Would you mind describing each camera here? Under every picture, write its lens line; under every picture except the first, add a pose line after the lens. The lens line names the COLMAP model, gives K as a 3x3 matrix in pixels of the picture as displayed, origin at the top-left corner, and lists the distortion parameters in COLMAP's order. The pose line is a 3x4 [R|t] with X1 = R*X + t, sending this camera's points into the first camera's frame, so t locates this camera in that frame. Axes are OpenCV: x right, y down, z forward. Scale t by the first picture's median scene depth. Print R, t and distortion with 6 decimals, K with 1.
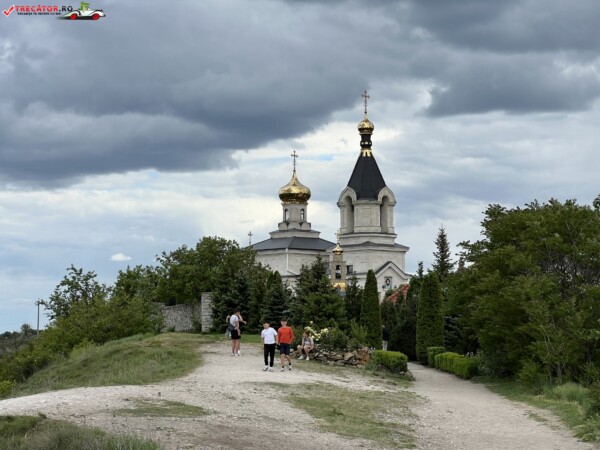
lens RADIAL K [[1319.0, 0, 300.0], [0, 1319.0, 225.0], [0, 0, 1]] dist [-0.064428, 4.044475]
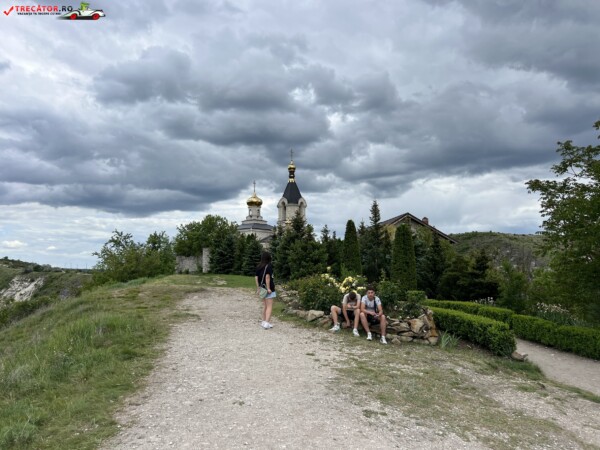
lens RADIAL K [[443.6, 0, 298.5], [0, 443.6, 227.7], [0, 0, 1]] dist [0.105151, -0.193936]
pose [[0.992884, 0.010452, 0.118625, -0.021486], [-0.009032, 0.999881, -0.012500, 0.028527], [-0.118741, 0.011339, 0.992860, 0.397950]]
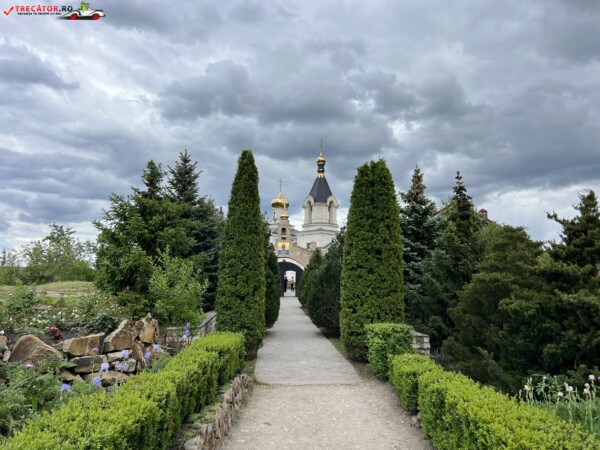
lens RADIAL K [[444.4, 0, 302.2], [0, 444.4, 237.6], [0, 0, 1]] dist [0.030446, -0.002138]
pose [[0.999543, 0.018475, -0.023915, 0.048982], [-0.019095, 0.999480, -0.025966, 0.043311], [0.023423, 0.026411, 0.999377, 0.529775]]
